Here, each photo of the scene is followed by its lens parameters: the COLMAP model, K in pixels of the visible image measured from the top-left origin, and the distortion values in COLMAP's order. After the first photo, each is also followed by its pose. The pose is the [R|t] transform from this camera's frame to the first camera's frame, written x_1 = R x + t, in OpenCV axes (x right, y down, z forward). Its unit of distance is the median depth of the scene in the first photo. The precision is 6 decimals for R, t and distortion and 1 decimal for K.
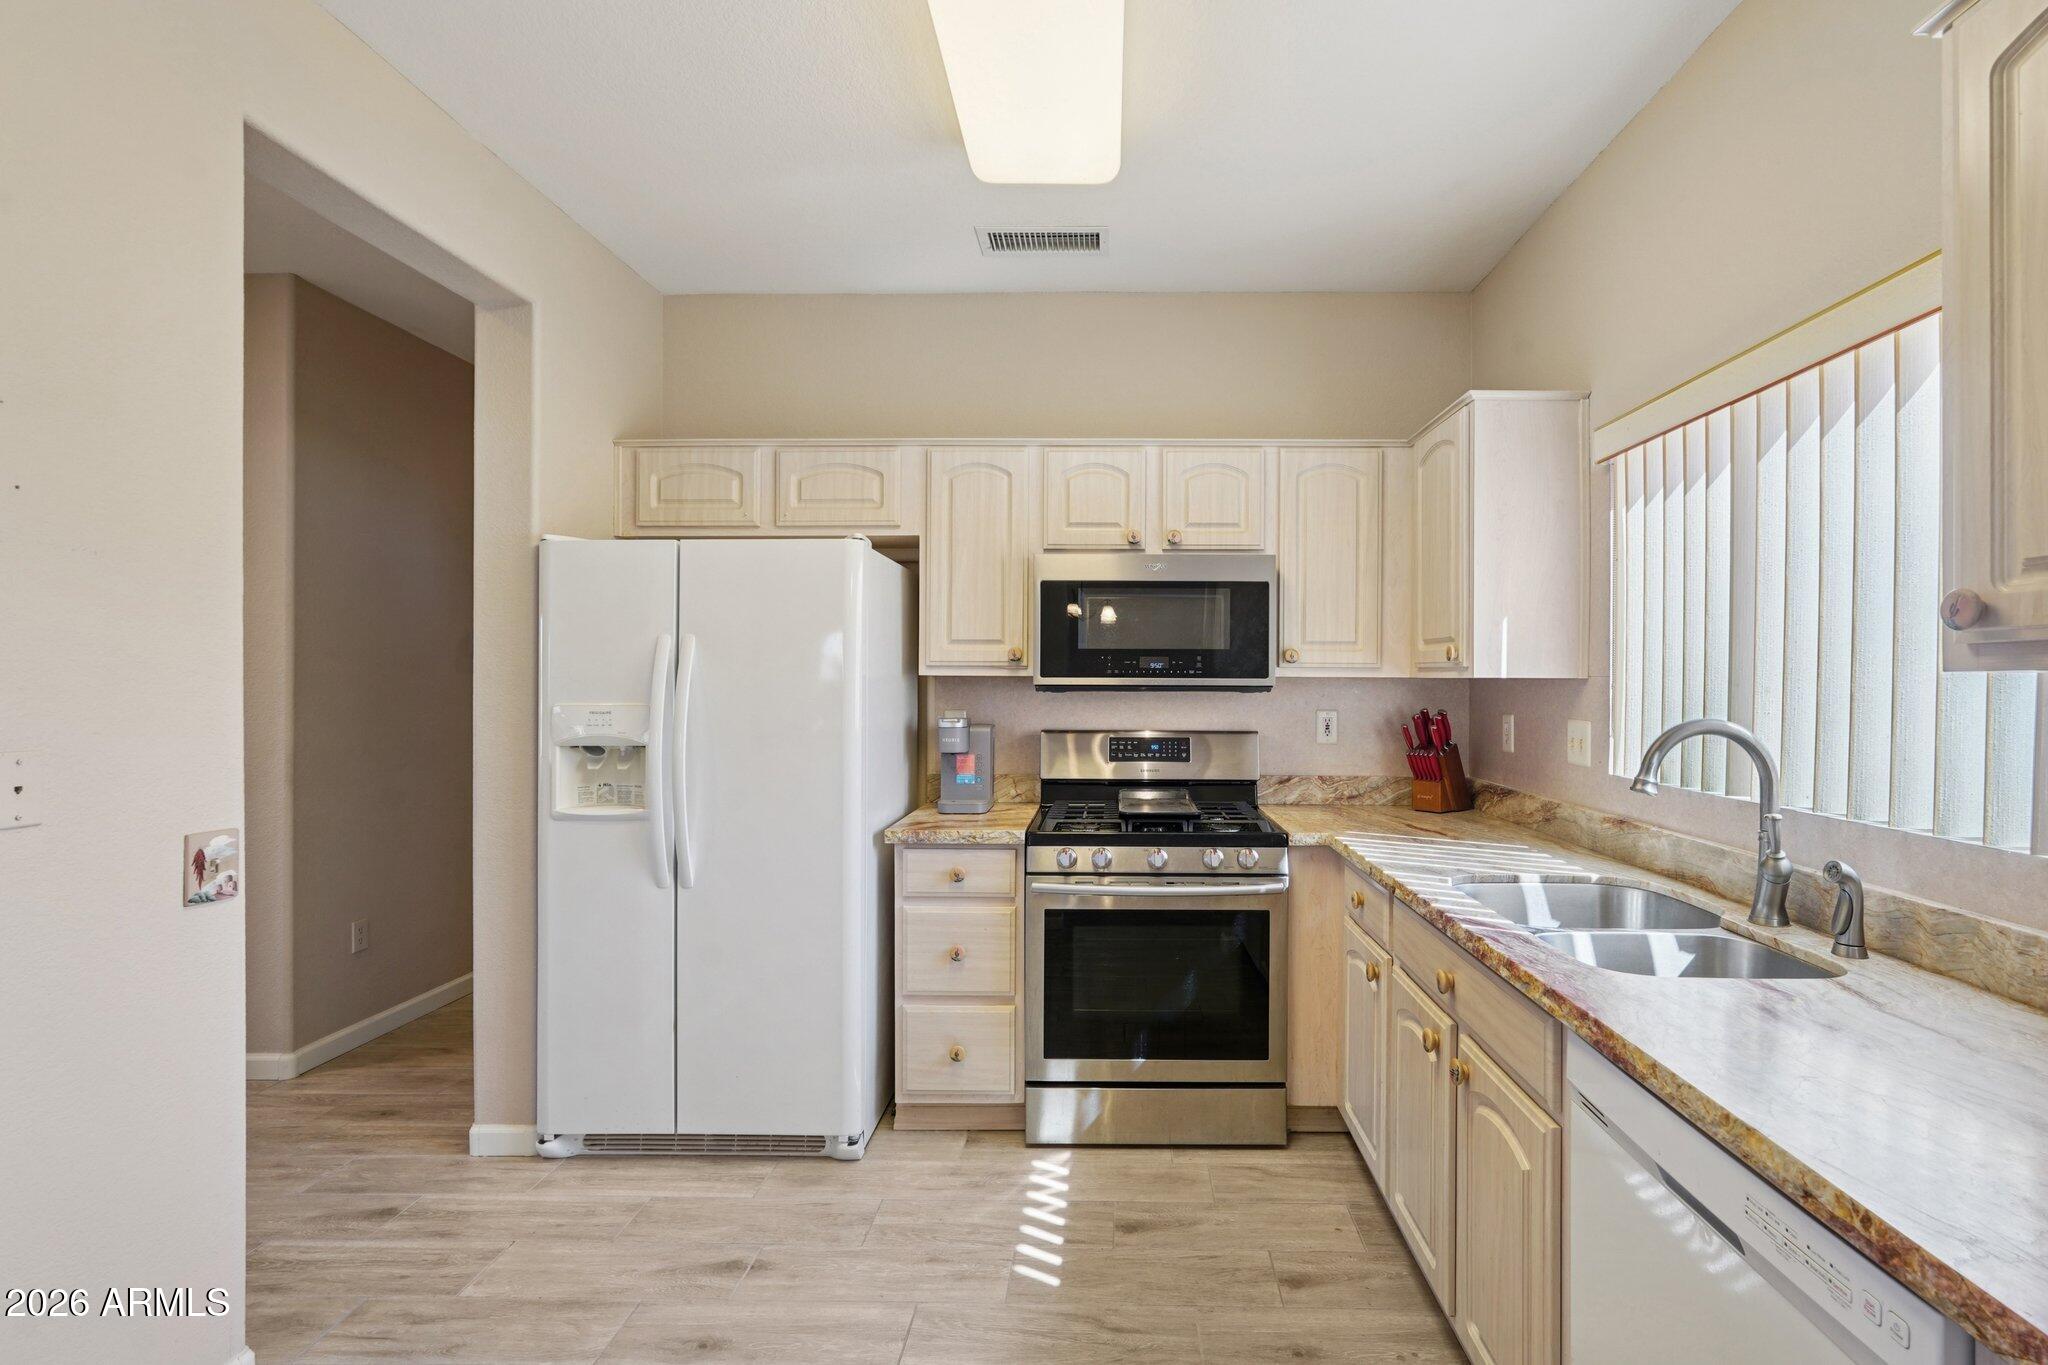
lens RADIAL K [[932.4, 0, 1027.5], [0, 932.4, 684.4], [0, 0, 1]] dist [-0.003023, 0.006139]
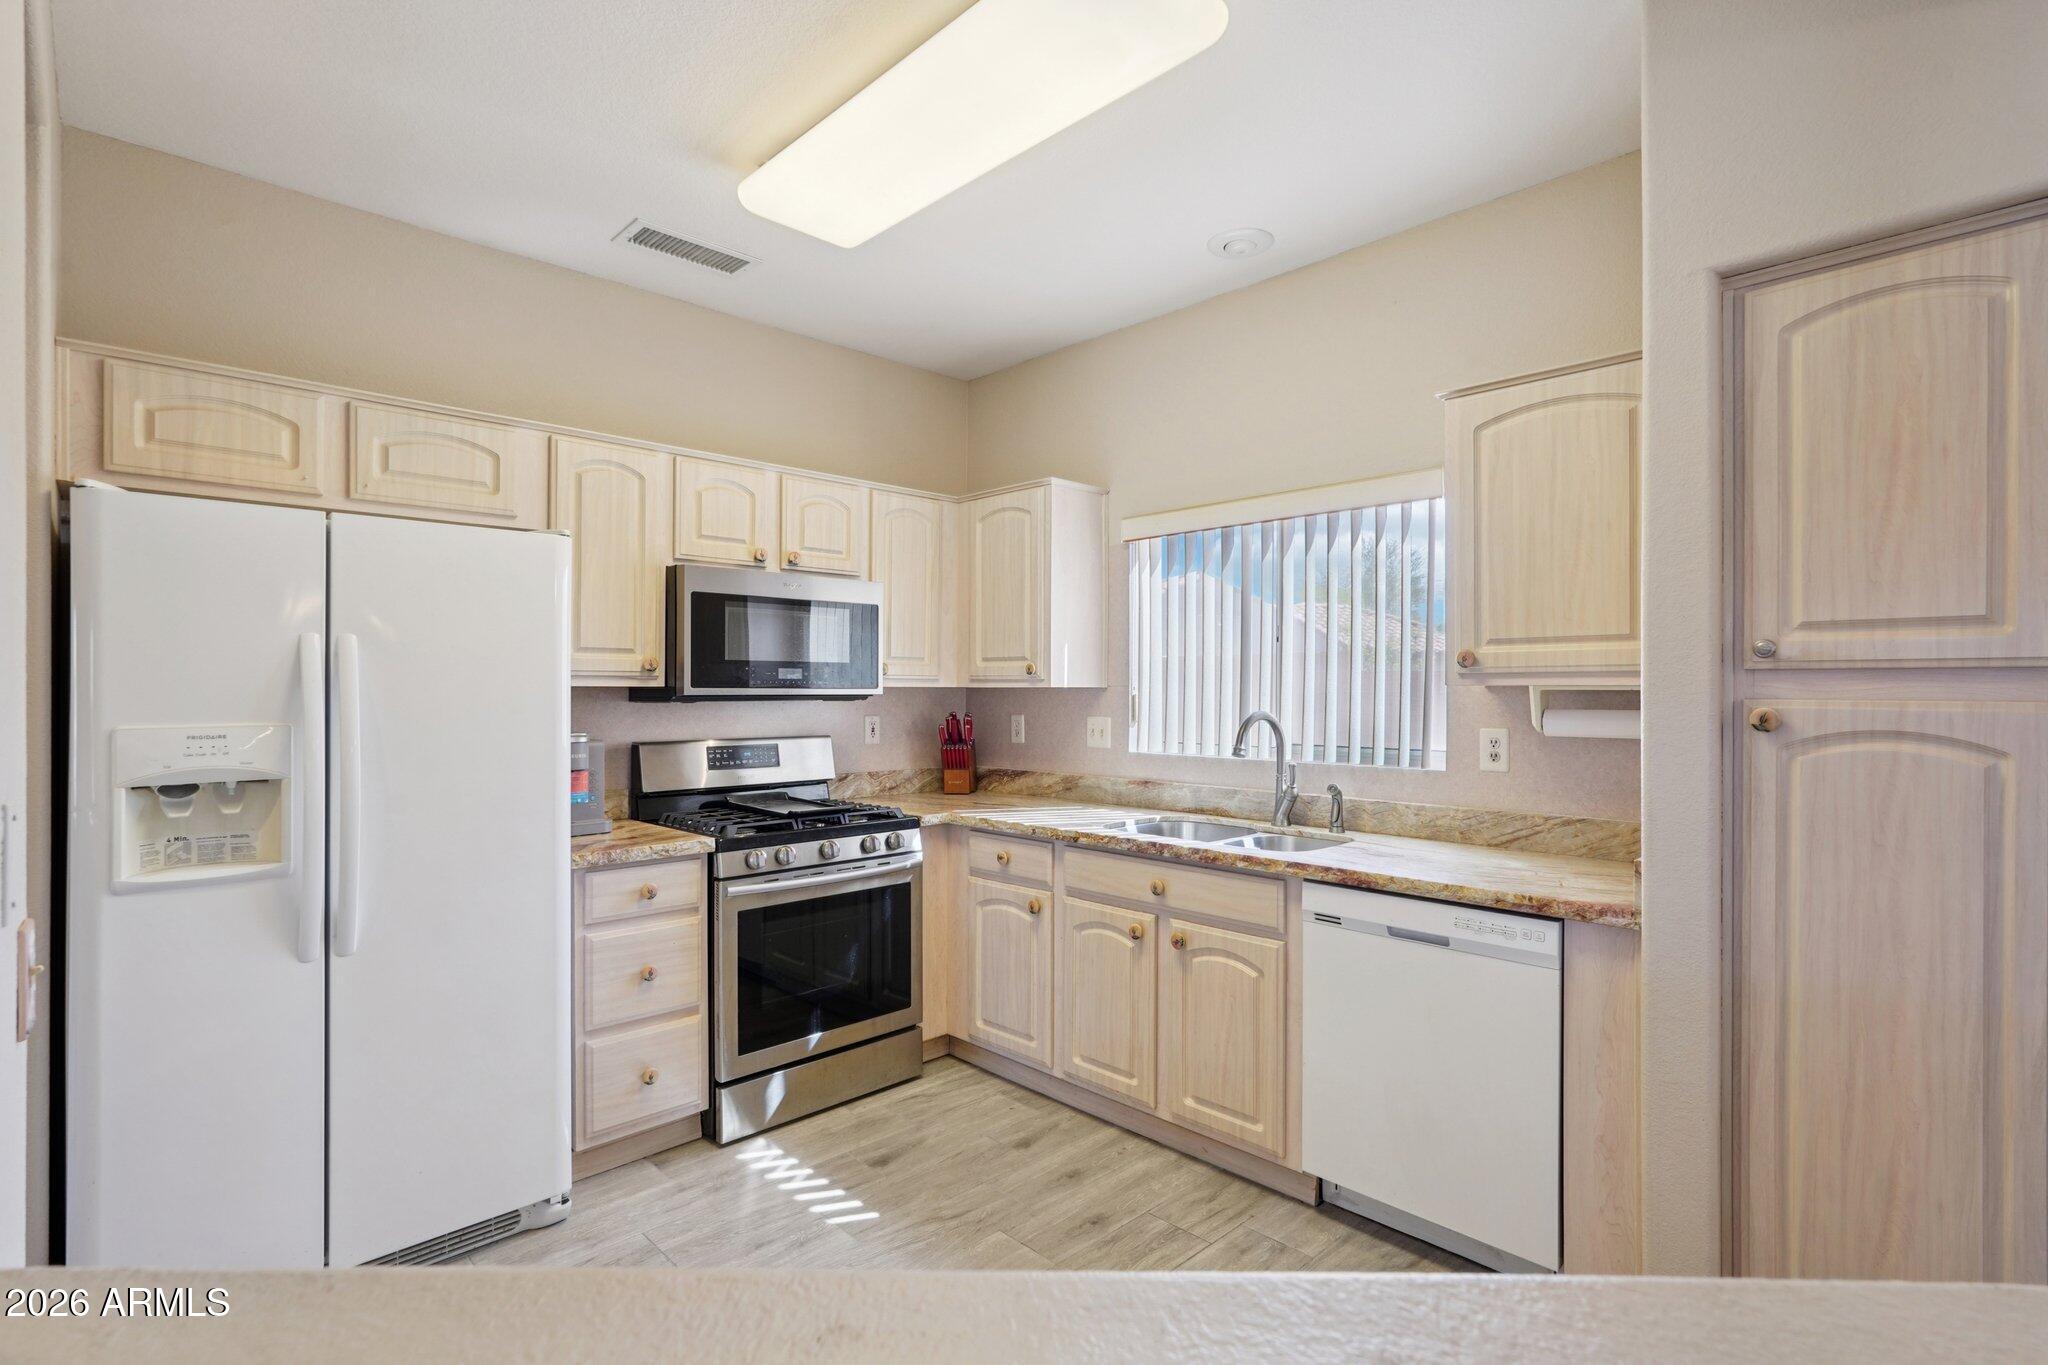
lens RADIAL K [[954.3, 0, 1016.6], [0, 954.3, 693.5], [0, 0, 1]] dist [0.006998, 0.000683]
pose [[0.722263, -0.006158, 0.691591, -0.485877], [0.005888, 0.999979, 0.002755, -0.002348], [-0.691593, 0.002082, 0.722284, 0.018593]]
